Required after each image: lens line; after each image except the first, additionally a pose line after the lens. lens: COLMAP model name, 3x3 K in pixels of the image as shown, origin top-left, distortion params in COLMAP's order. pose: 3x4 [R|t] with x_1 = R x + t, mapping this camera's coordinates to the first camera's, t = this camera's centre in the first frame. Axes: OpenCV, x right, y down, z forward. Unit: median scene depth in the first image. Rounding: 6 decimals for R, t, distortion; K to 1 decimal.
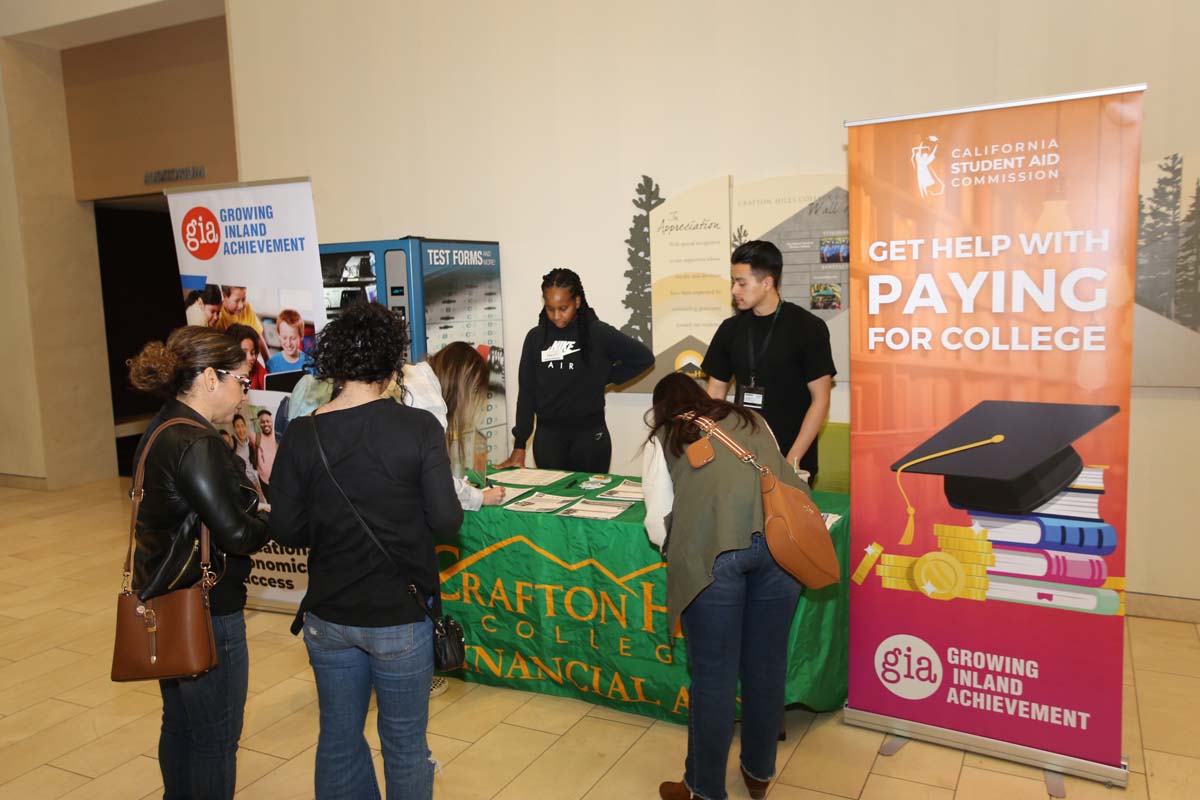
lens RADIAL K [[1042.9, 0, 596.7], [0, 1042.9, 402.9], [0, 0, 1]] dist [0.006530, 0.024335]
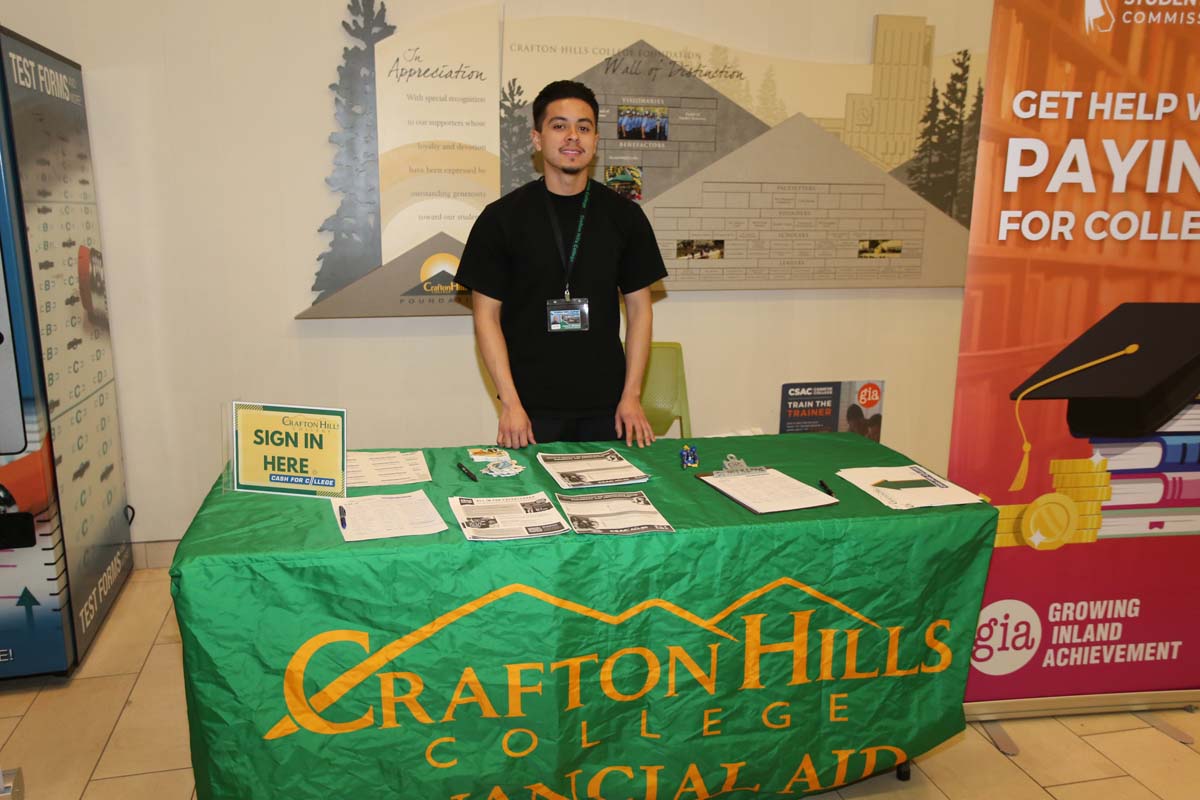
lens RADIAL K [[937.5, 0, 589.6], [0, 937.5, 402.7], [0, 0, 1]] dist [-0.034426, 0.068100]
pose [[0.744415, -0.104896, 0.659427, -0.305649], [0.044114, 0.993152, 0.108183, -0.015998], [-0.666259, -0.051443, 0.743944, 0.523164]]
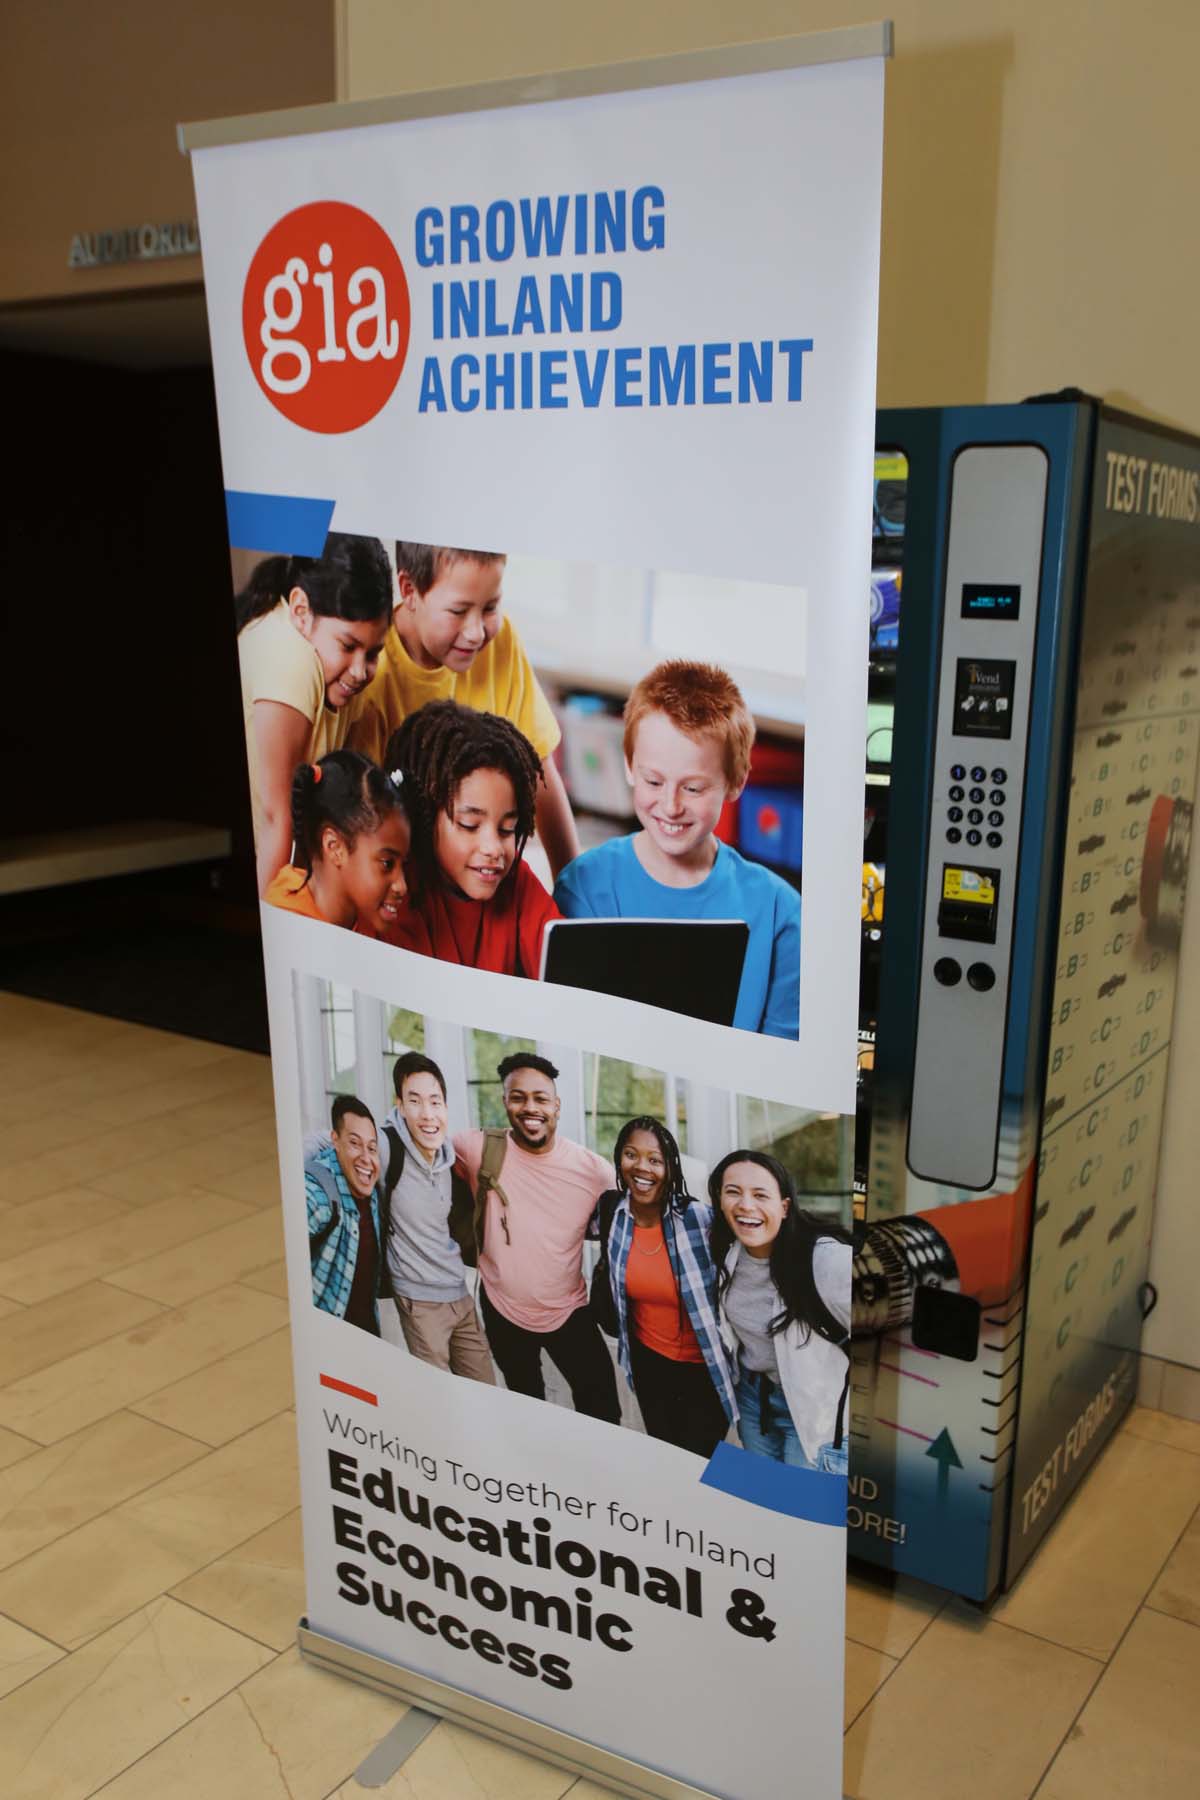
lens RADIAL K [[1645.0, 0, 597.5], [0, 1645.0, 914.9], [0, 0, 1]] dist [0.014067, 0.000000]
pose [[0.994354, 0.073708, -0.076335, -0.283680], [-0.066685, 0.993635, 0.090786, -0.065808], [0.082541, -0.085183, 0.992940, 0.630739]]
